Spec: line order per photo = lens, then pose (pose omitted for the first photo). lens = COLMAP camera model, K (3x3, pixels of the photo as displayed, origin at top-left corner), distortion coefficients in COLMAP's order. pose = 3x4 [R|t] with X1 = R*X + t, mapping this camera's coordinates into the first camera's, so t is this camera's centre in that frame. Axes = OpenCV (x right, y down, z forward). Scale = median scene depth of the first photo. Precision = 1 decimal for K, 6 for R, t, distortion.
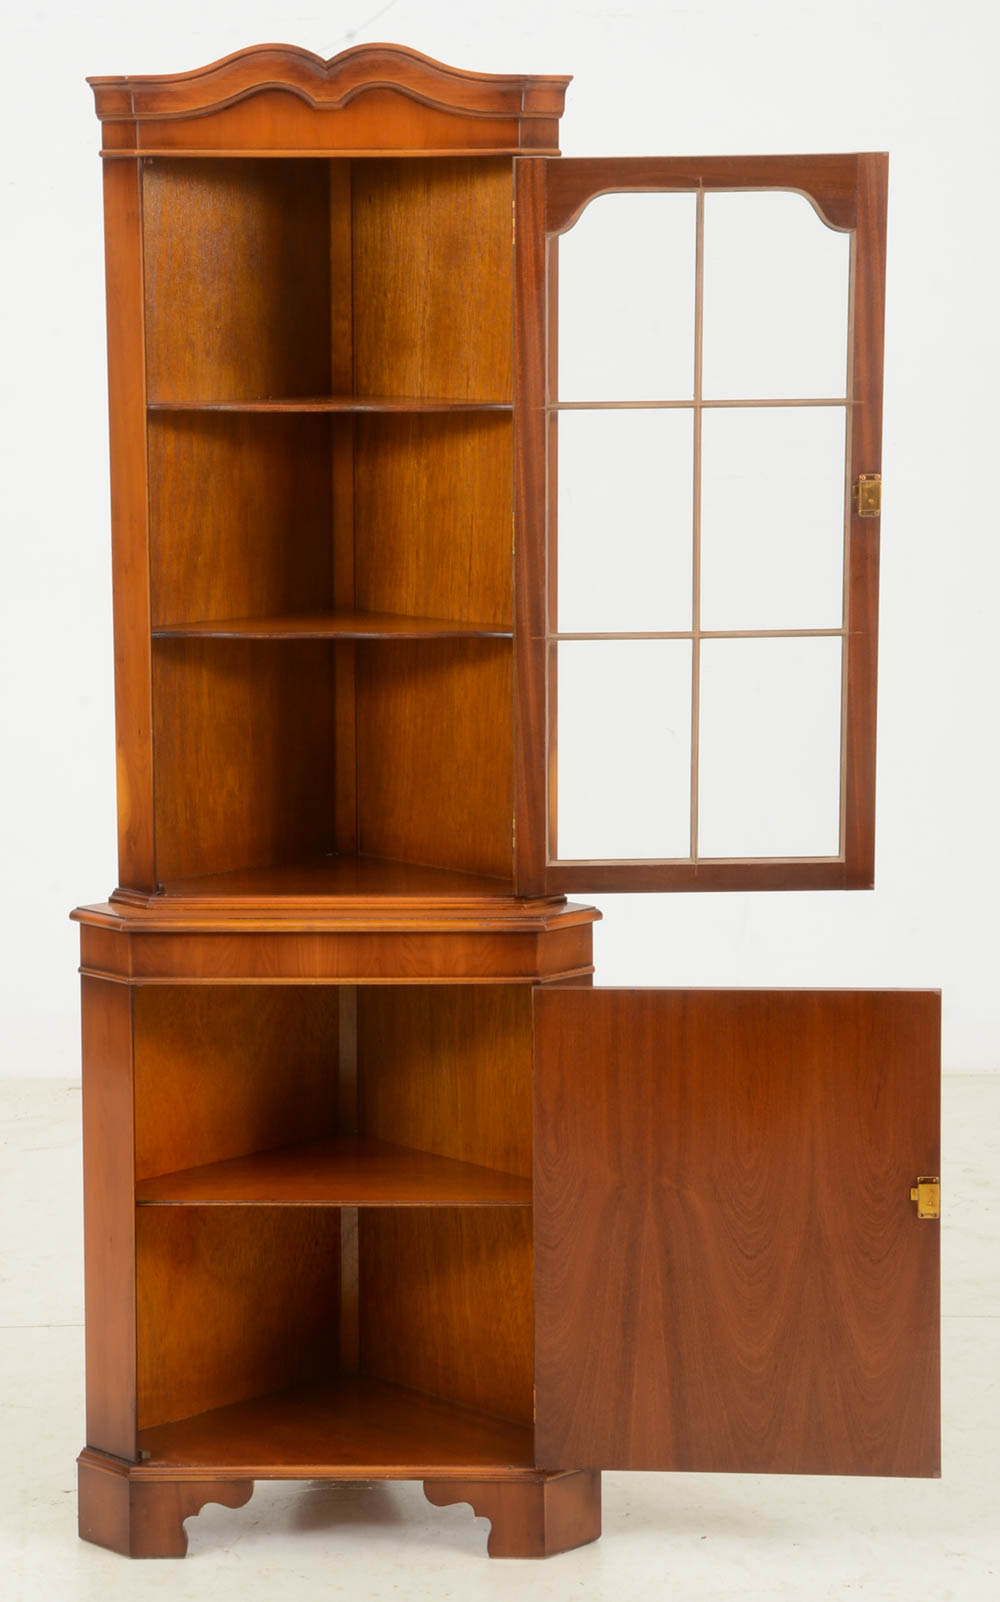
lens RADIAL K [[3727.5, 0, 408.6], [0, 3727.5, 784.6], [0, 0, 1]] dist [0.366817, 0.294877]
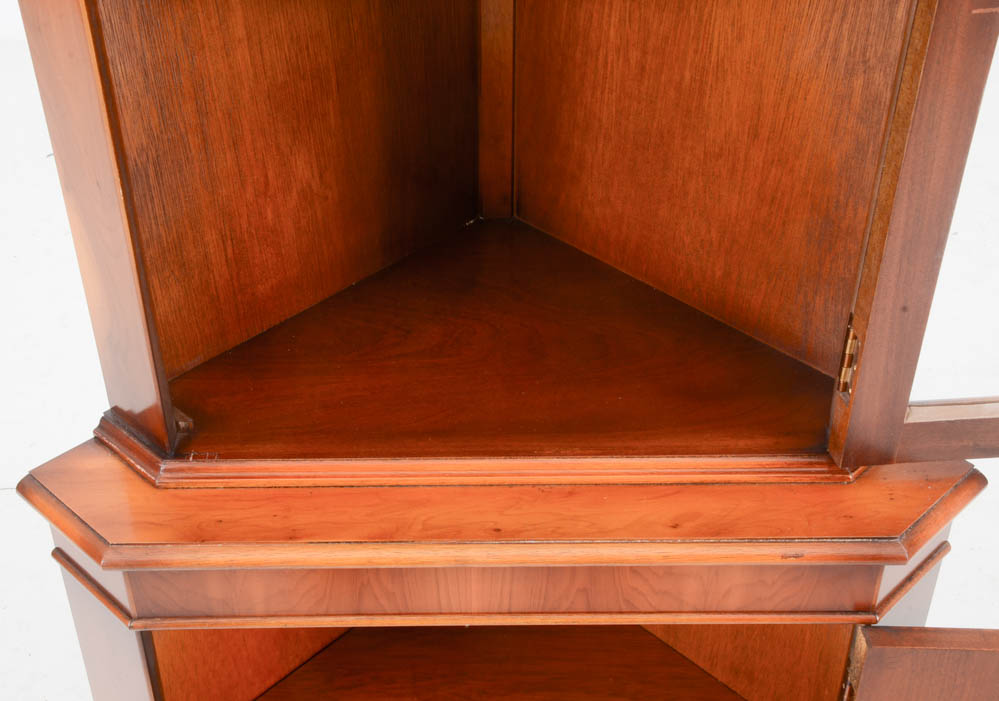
lens RADIAL K [[1392.0, 0, 499.5], [0, 1392.0, 350.5], [0, 0, 1]] dist [0.038469, 0.406883]
pose [[0.998973, -0.019239, 0.041013, -0.027628], [-0.002667, 0.878788, 0.477206, -0.079956], [-0.045223, -0.476825, 0.877834, 0.813730]]
